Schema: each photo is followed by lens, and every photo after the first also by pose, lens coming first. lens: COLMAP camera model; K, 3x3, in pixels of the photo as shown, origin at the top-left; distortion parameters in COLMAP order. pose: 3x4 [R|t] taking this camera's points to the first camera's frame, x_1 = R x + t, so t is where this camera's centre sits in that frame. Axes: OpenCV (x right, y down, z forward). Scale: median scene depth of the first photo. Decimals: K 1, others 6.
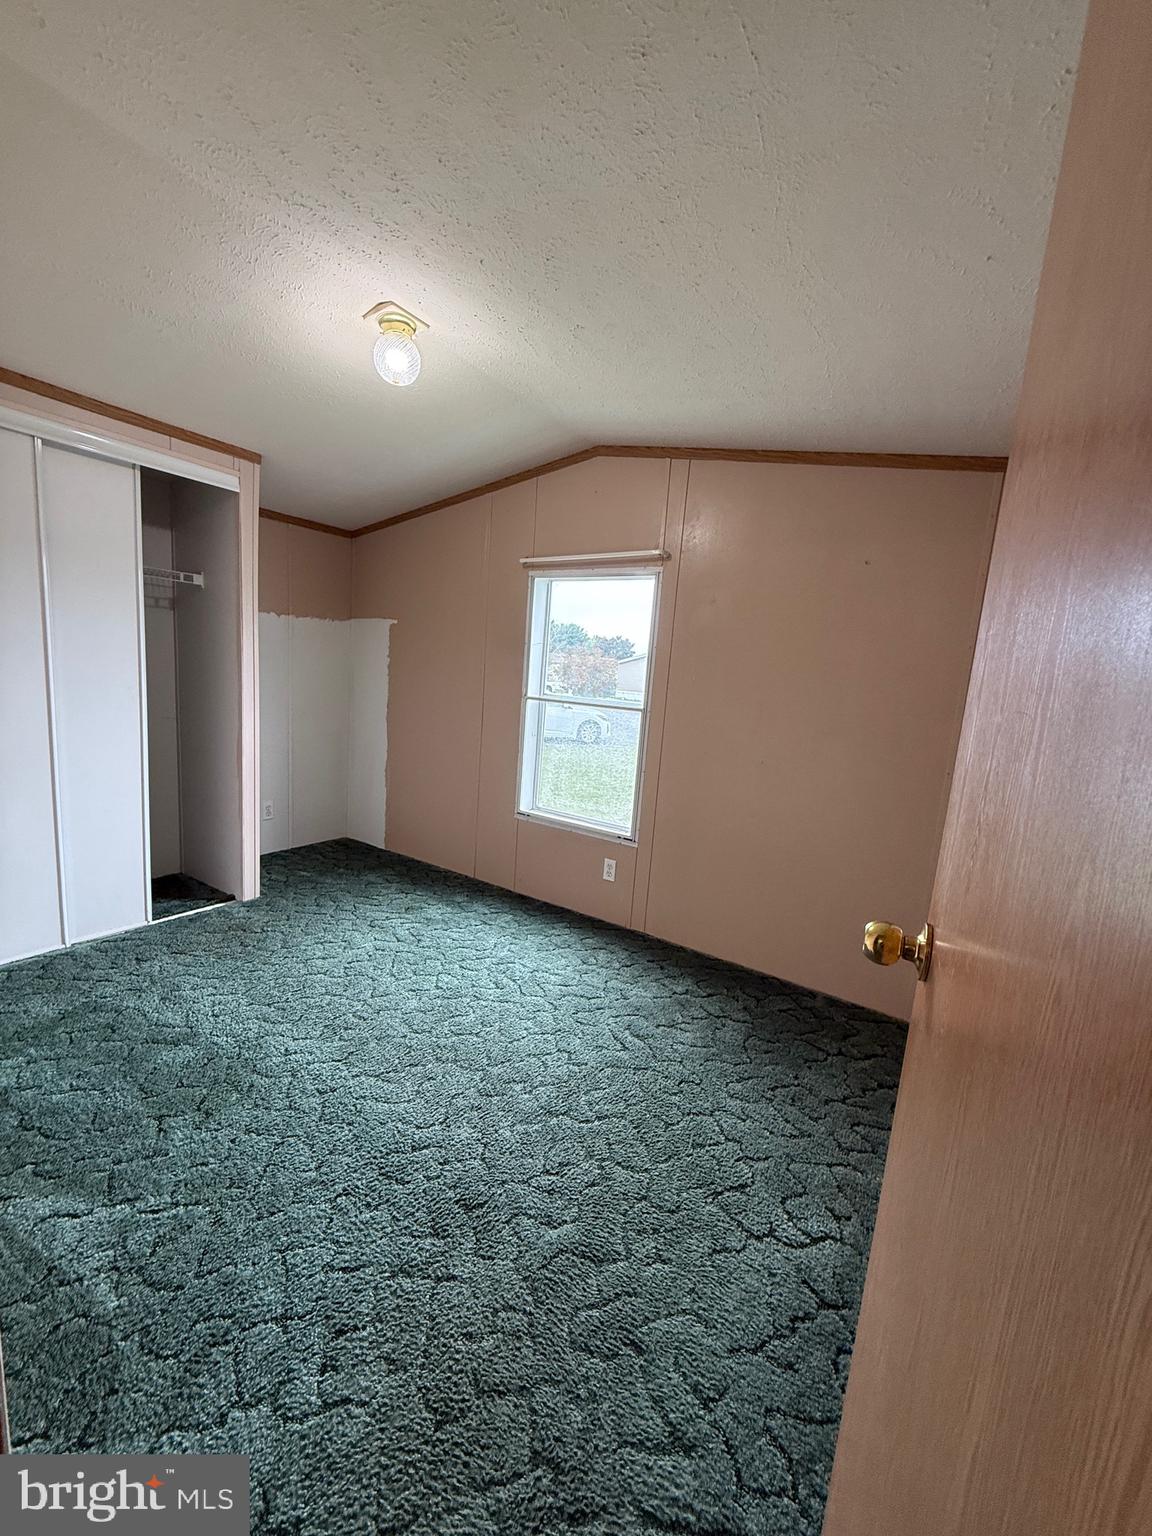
lens RADIAL K [[611.2, 0, 575.5], [0, 611.2, 763.6], [0, 0, 1]] dist [0.001675, -0.000253]
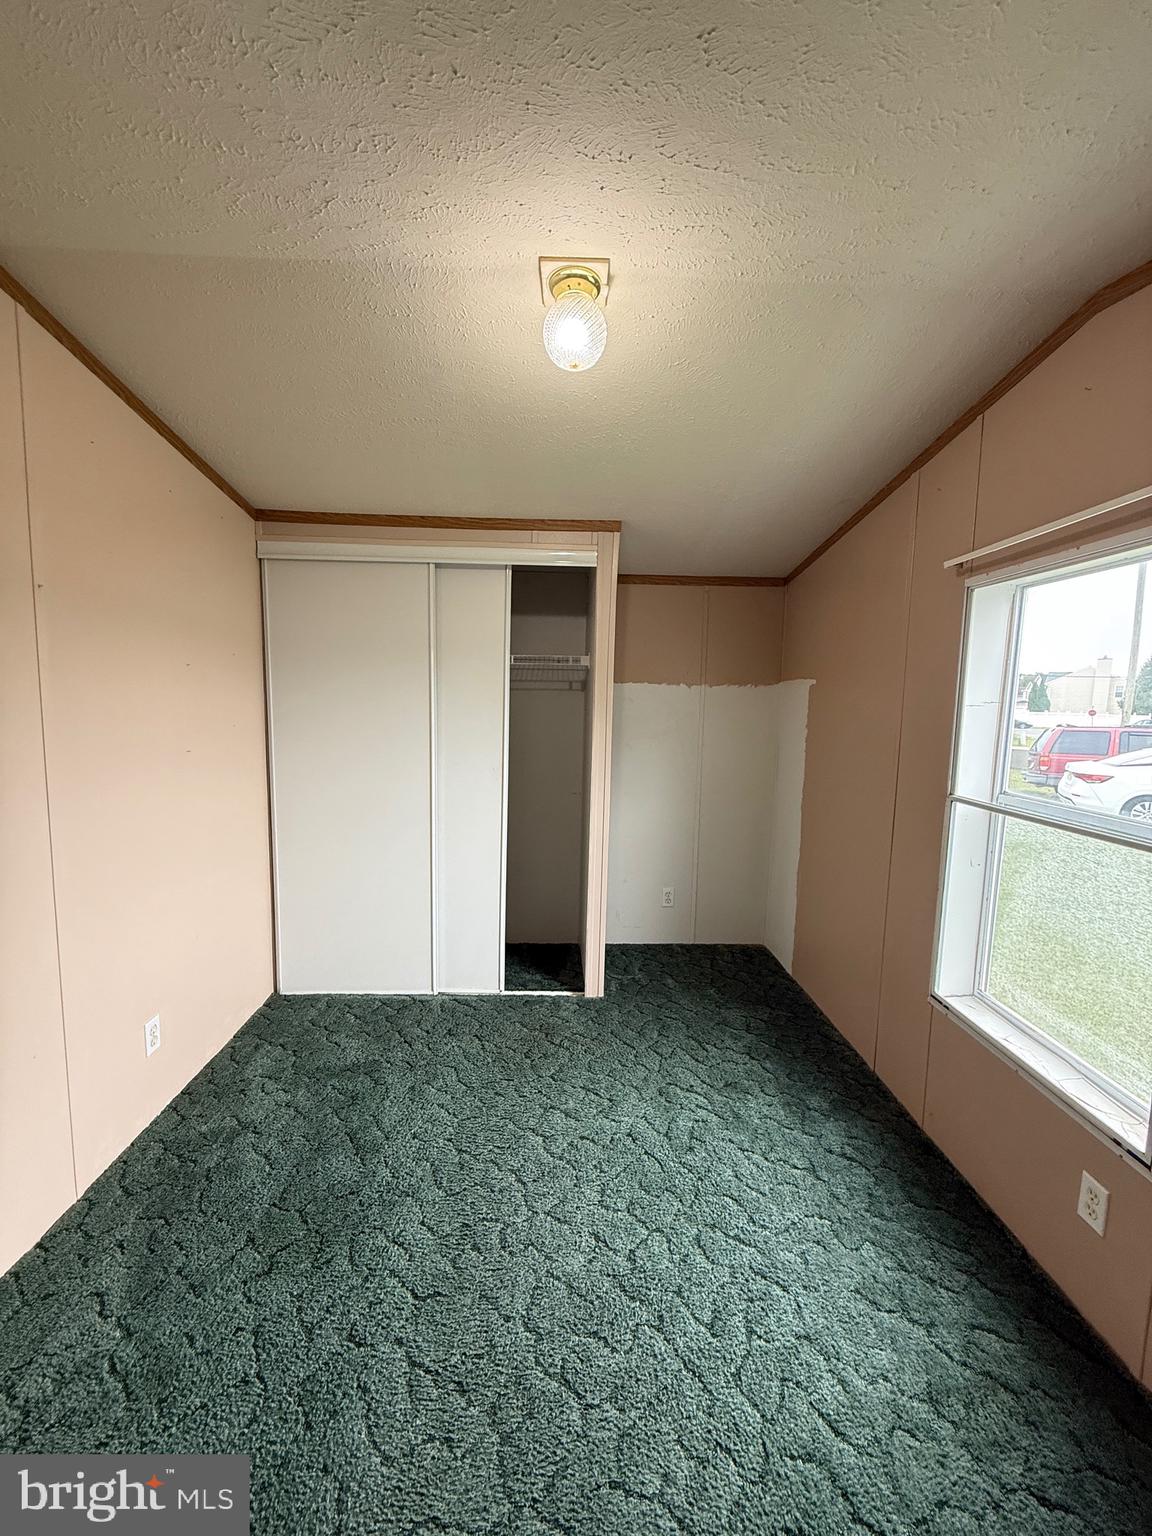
lens RADIAL K [[611.2, 0, 575.5], [0, 611.2, 763.6], [0, 0, 1]] dist [0.001675, -0.000253]
pose [[0.581447, 0.026100, -0.813165, 0.190625], [-0.099790, 0.994226, -0.039443, -0.087967], [0.807441, 0.104080, 0.580695, 0.407085]]
